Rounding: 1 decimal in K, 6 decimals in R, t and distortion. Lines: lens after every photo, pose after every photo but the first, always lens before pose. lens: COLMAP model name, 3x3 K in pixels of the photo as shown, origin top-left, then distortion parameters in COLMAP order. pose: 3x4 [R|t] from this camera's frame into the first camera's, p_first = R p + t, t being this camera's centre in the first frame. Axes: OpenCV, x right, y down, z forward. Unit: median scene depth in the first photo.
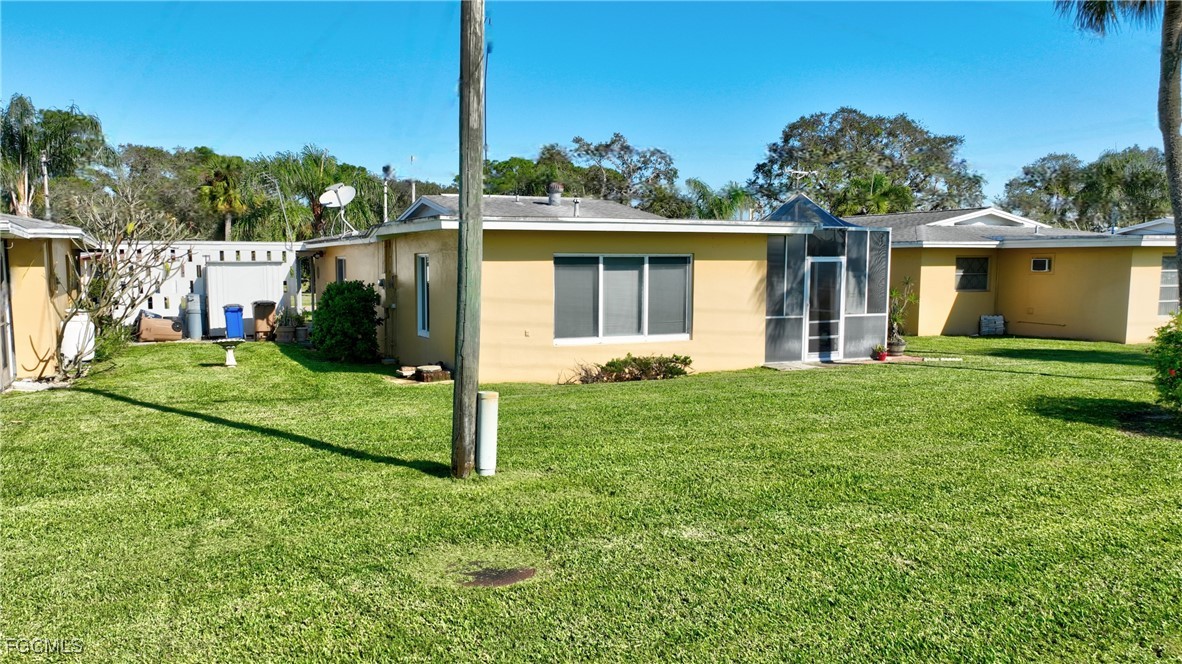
lens RADIAL K [[773.6, 0, 522.3], [0, 773.6, 333.7], [0, 0, 1]] dist [0.007260, -0.000301]
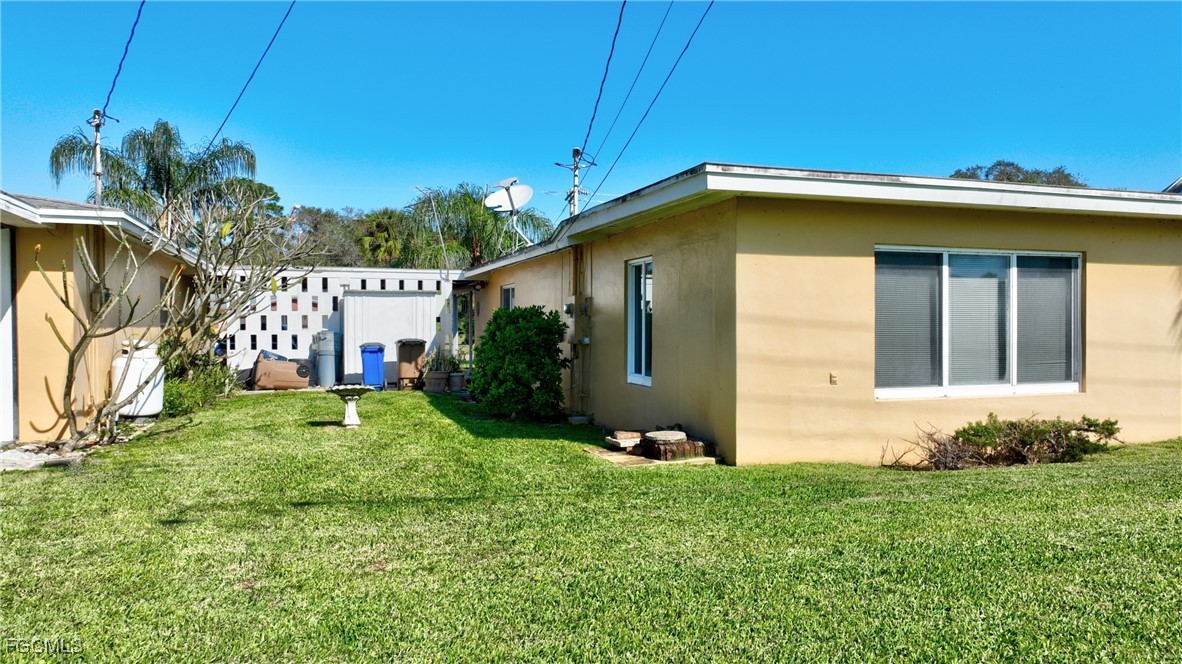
lens RADIAL K [[750.3, 0, 622.2], [0, 750.3, 319.7], [0, 0, 1]] dist [0.003903, 0.000359]
pose [[0.998090, 0.002661, -0.061717, -0.092264], [-0.008161, 0.995994, -0.089042, 0.005562], [0.061233, 0.089375, 0.994114, 0.322576]]
